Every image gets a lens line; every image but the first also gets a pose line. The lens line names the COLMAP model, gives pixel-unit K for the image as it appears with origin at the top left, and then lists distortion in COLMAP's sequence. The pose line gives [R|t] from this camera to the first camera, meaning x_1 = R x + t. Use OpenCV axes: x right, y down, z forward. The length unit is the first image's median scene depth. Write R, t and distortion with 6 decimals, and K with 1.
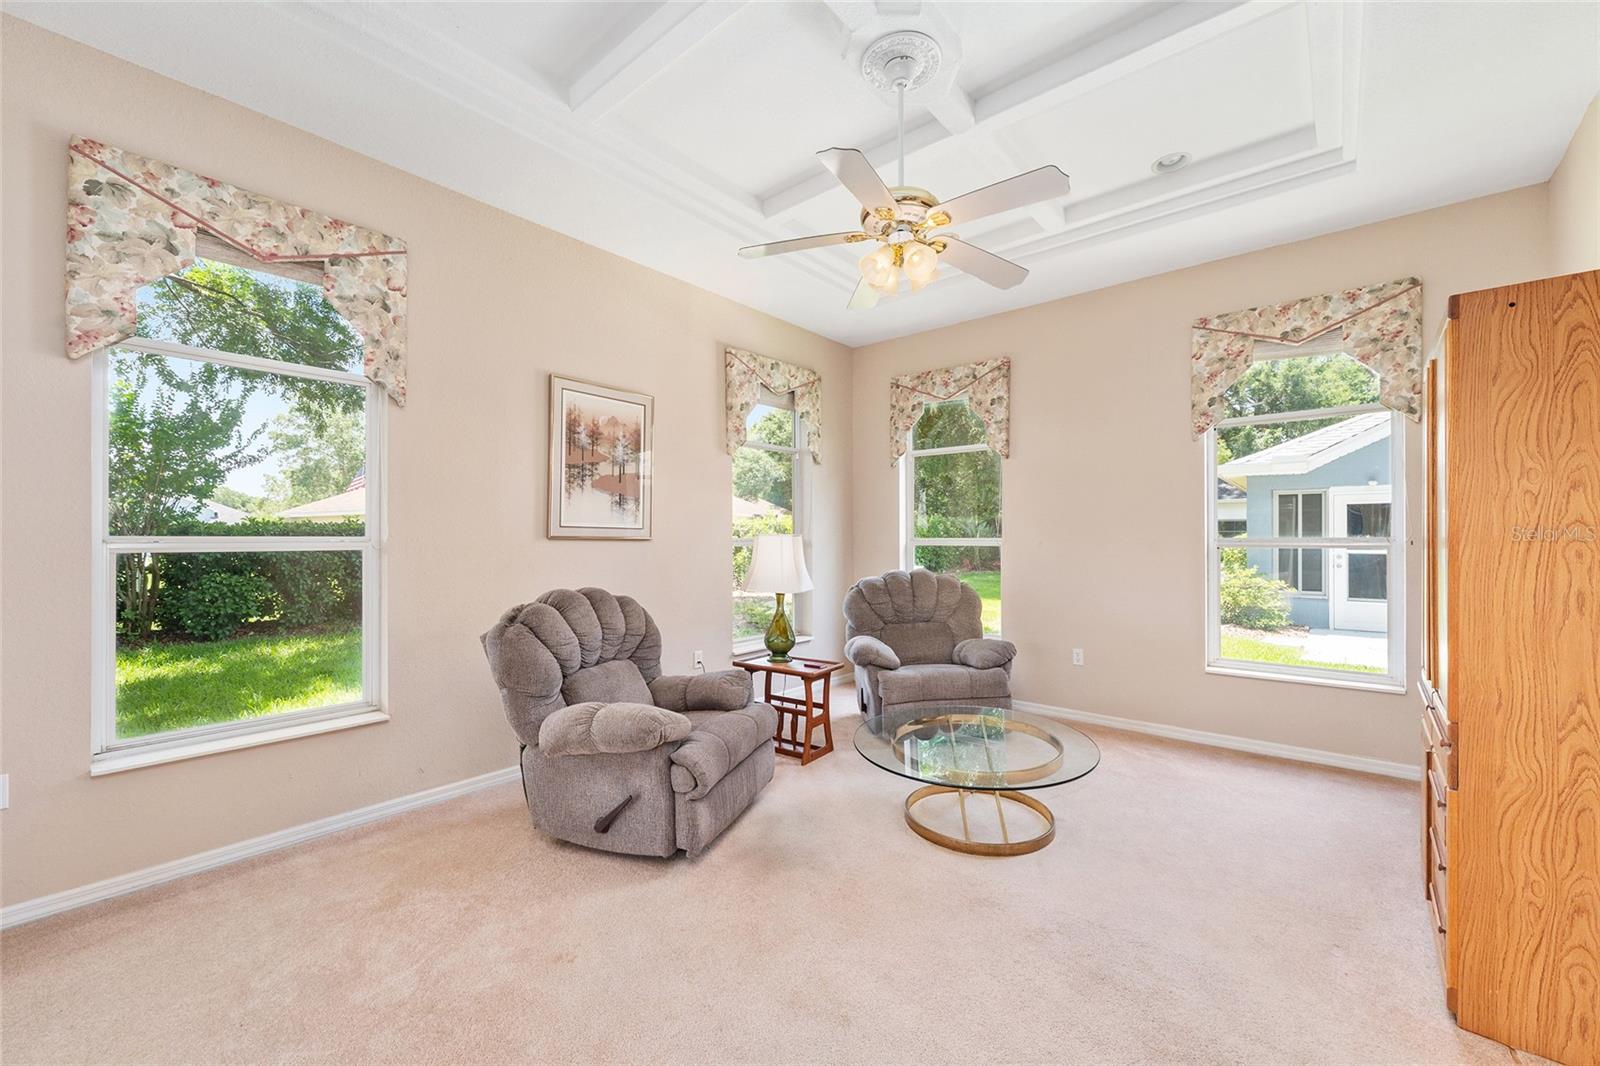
lens RADIAL K [[642.5, 0, 772.4], [0, 642.5, 538.3], [0, 0, 1]] dist [-0.002898, 0.000399]
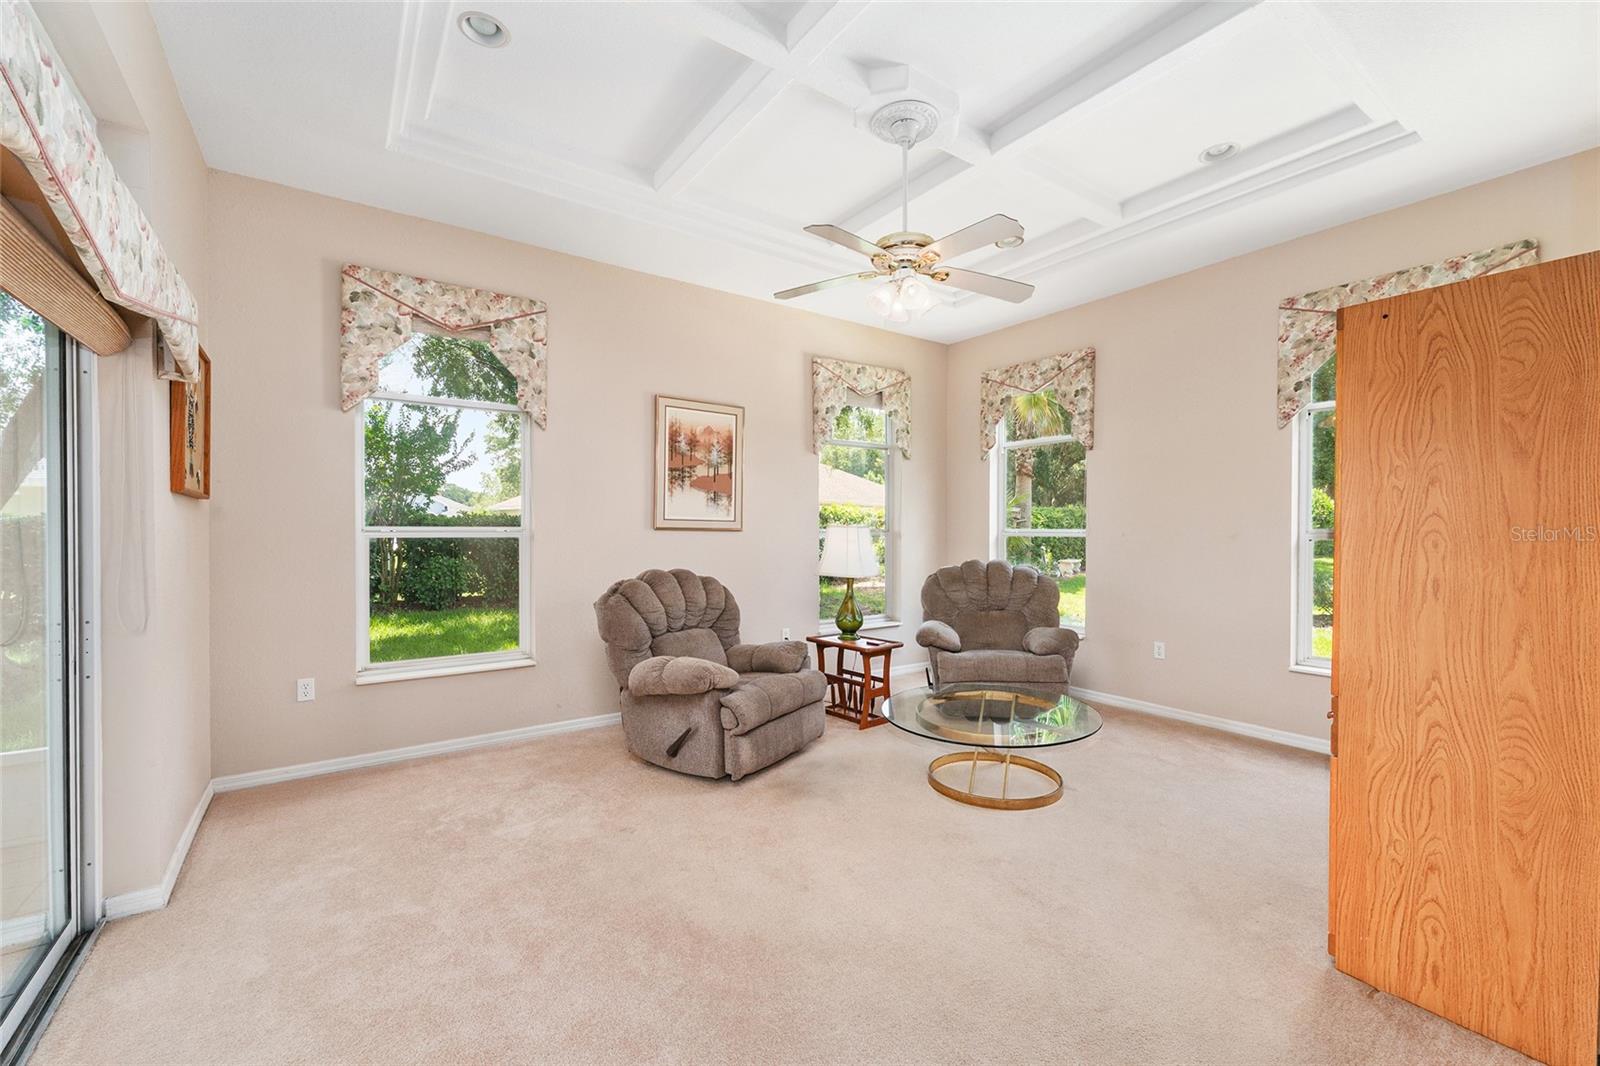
lens RADIAL K [[642.5, 0, 745.8], [0, 642.5, 539.0], [0, 0, 1]] dist [-0.002898, 0.000399]
pose [[0.962478, 0.005724, -0.271298, 0.180149], [-0.001622, 0.999881, 0.015339, 0.000459], [0.271353, -0.014324, 0.962373, -0.159725]]
